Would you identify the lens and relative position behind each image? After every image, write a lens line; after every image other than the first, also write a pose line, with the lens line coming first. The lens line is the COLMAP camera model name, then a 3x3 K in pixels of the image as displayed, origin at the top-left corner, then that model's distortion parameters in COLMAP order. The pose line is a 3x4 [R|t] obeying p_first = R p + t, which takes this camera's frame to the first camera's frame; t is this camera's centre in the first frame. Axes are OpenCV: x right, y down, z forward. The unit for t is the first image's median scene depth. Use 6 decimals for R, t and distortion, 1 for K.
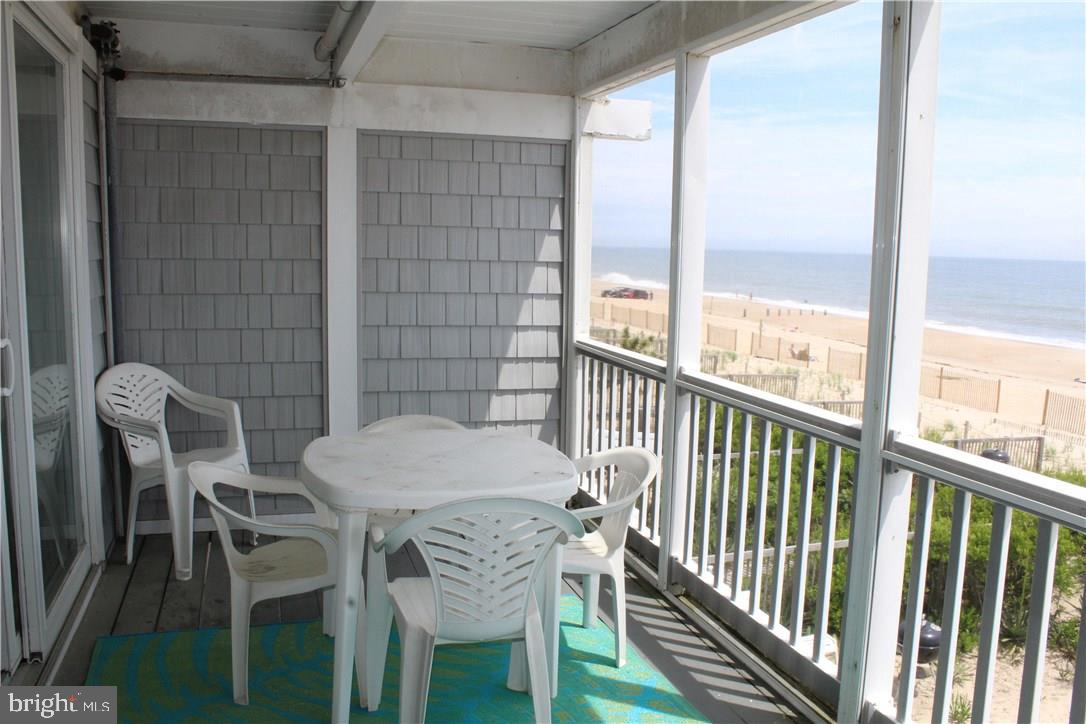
lens RADIAL K [[894.9, 0, 534.4], [0, 894.9, 363.1], [0, 0, 1]] dist [-0.174597, 0.146371]
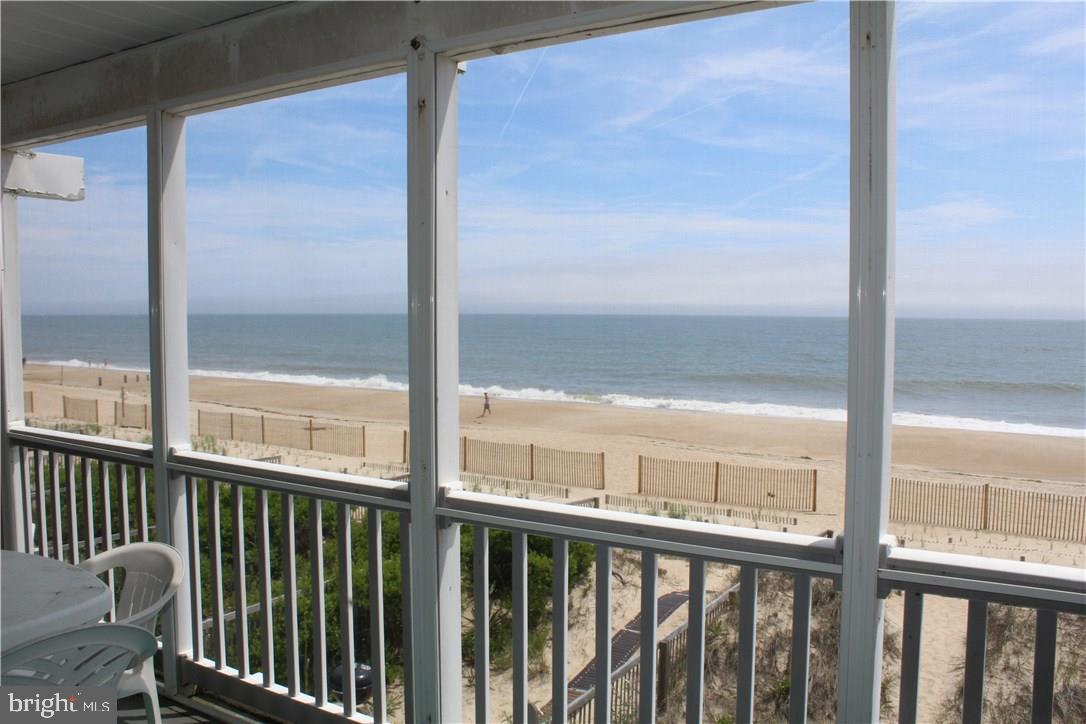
lens RADIAL K [[894.9, 0, 534.4], [0, 894.9, 363.1], [0, 0, 1]] dist [-0.174597, 0.146371]
pose [[0.765565, -0.053780, 0.641107, -0.117345], [0.098064, 0.994610, -0.033668, -0.015564], [-0.635841, 0.088645, 0.766713, 0.059577]]
